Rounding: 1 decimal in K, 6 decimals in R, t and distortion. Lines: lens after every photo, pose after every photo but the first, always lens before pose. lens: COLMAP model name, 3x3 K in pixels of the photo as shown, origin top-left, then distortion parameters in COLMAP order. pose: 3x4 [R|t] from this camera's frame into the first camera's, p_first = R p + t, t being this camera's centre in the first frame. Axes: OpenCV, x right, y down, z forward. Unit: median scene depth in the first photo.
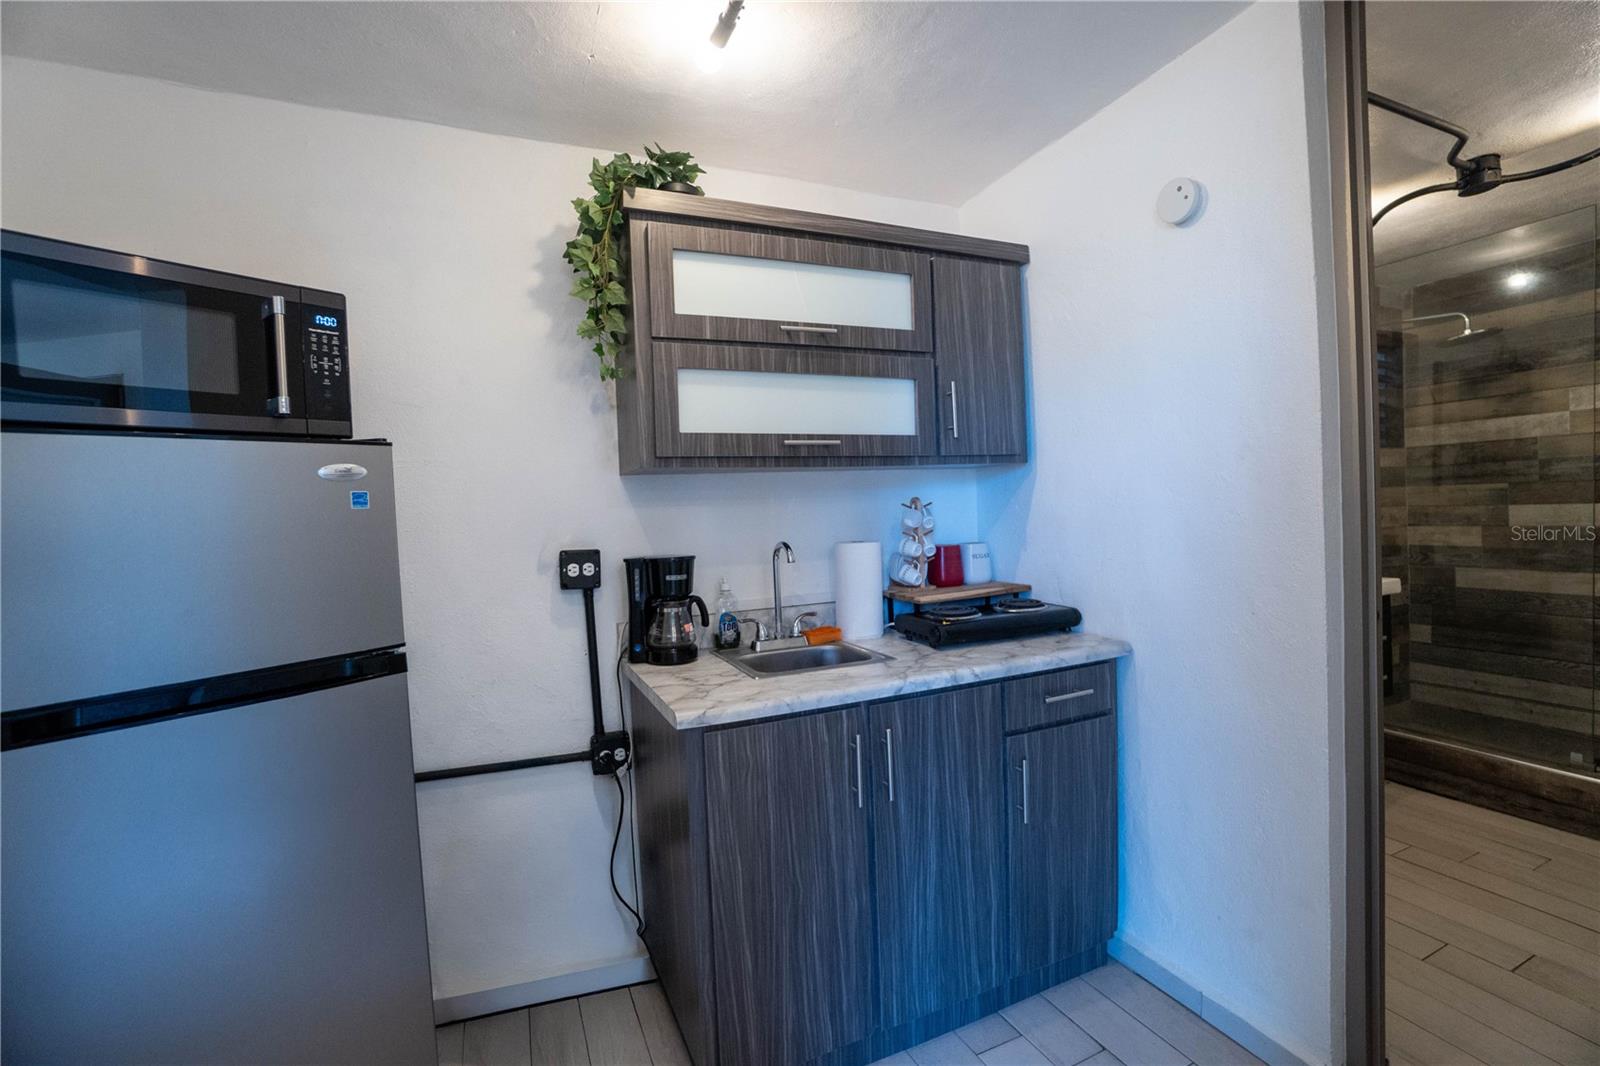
lens RADIAL K [[714.9, 0, 808.6], [0, 714.9, 544.3], [0, 0, 1]] dist [-0.012971, 0.003769]
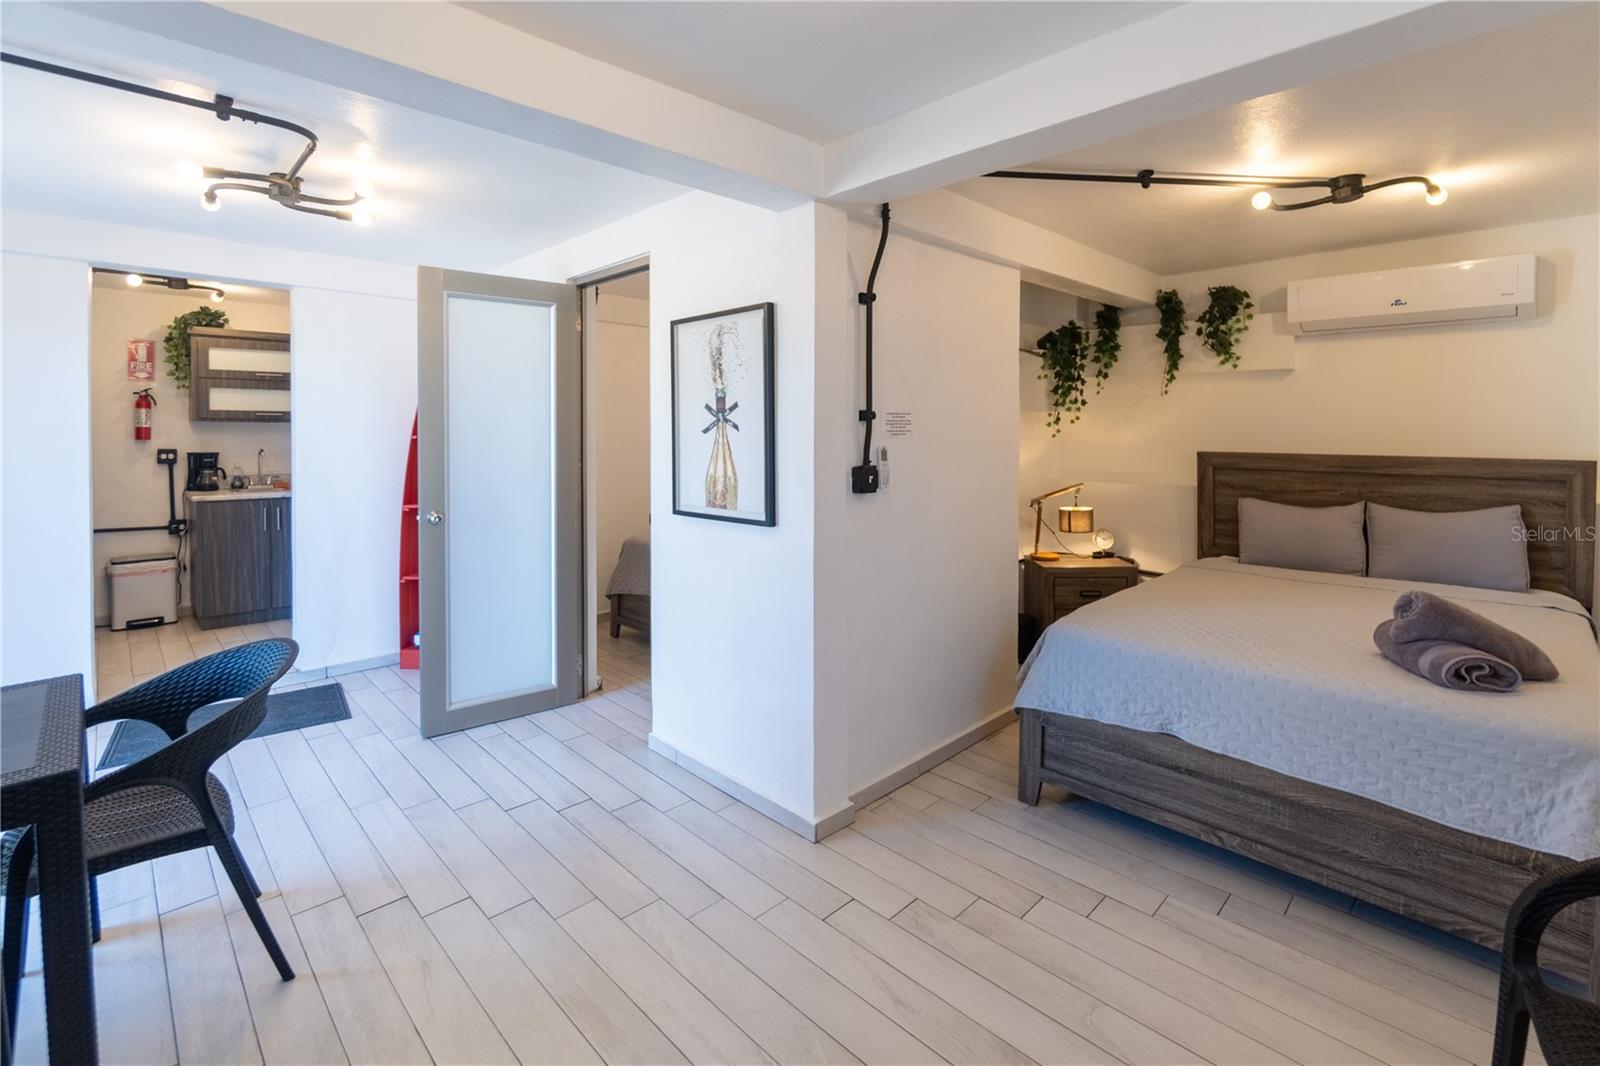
lens RADIAL K [[714.9, 0, 813.4], [0, 714.9, 444.0], [0, 0, 1]] dist [-0.012971, 0.003769]
pose [[0.939560, 0.033052, 0.340784, 0.636380], [-0.021214, 0.999037, -0.038407, 0.024469], [-0.341726, 0.028857, 0.939357, -1.409236]]
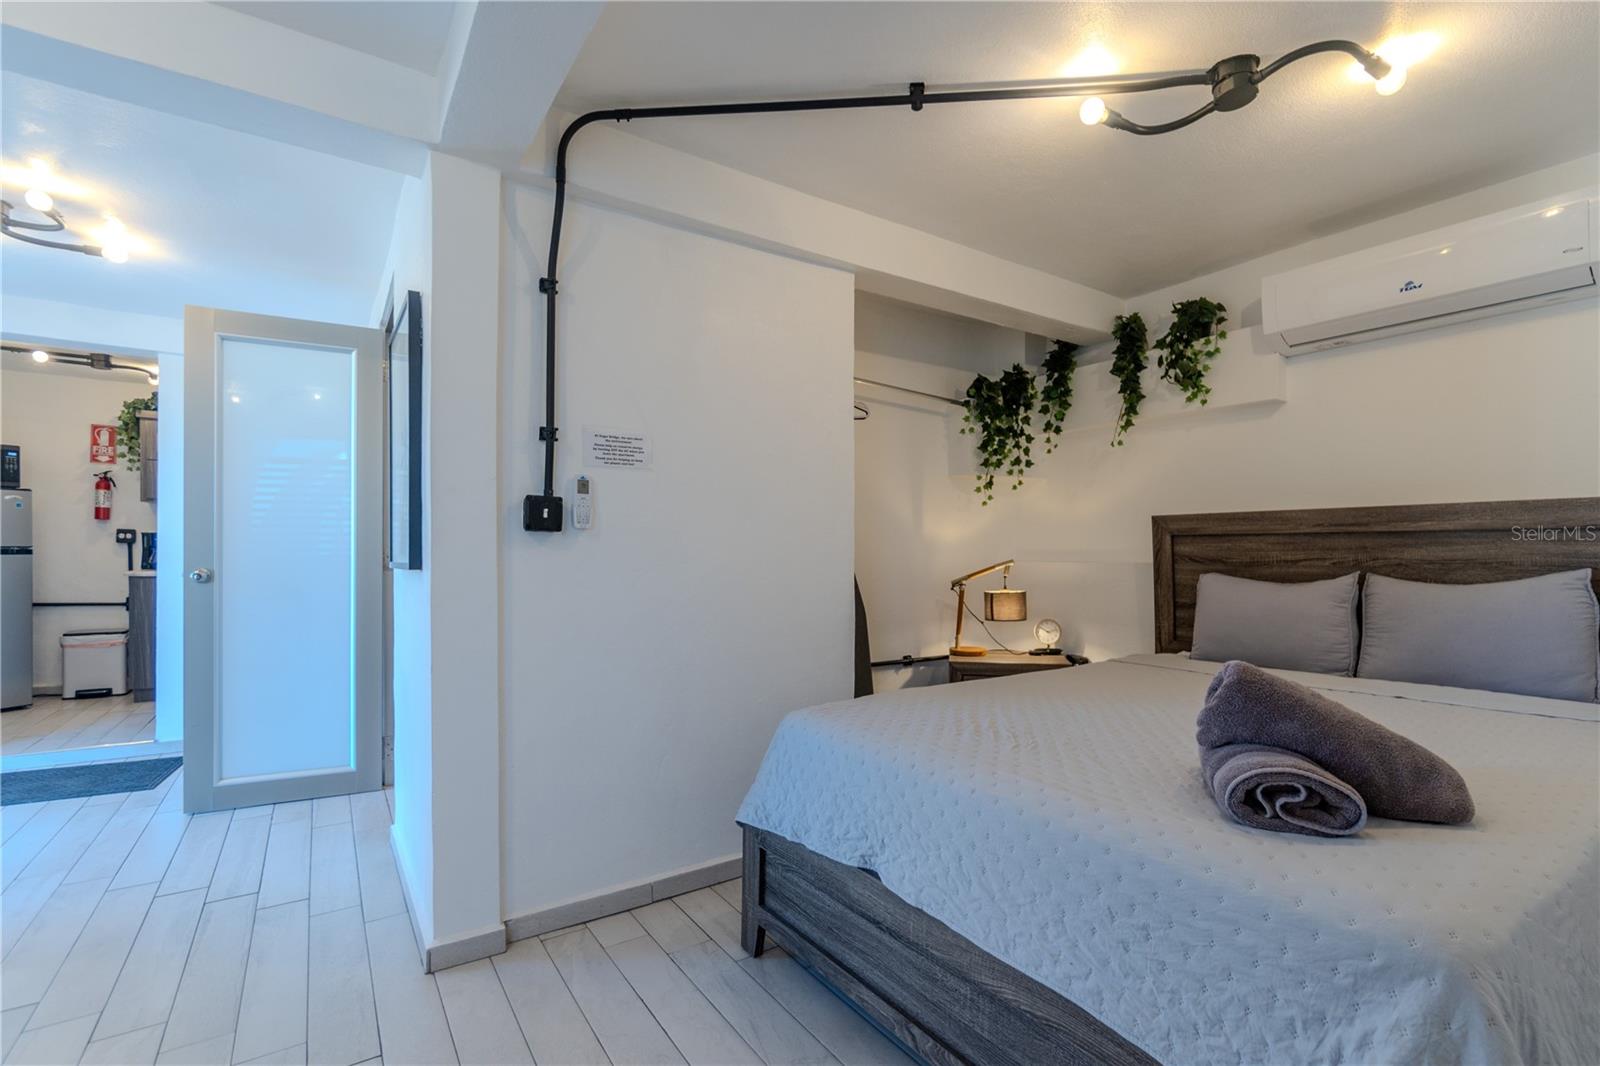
lens RADIAL K [[714.9, 0, 817.3], [0, 714.9, 557.4], [0, 0, 1]] dist [-0.012971, 0.003769]
pose [[0.986126, 0.039697, 0.161181, 1.161866], [-0.032215, 0.998290, -0.048775, 0.101712], [-0.162842, 0.042905, 0.985719, -1.322134]]
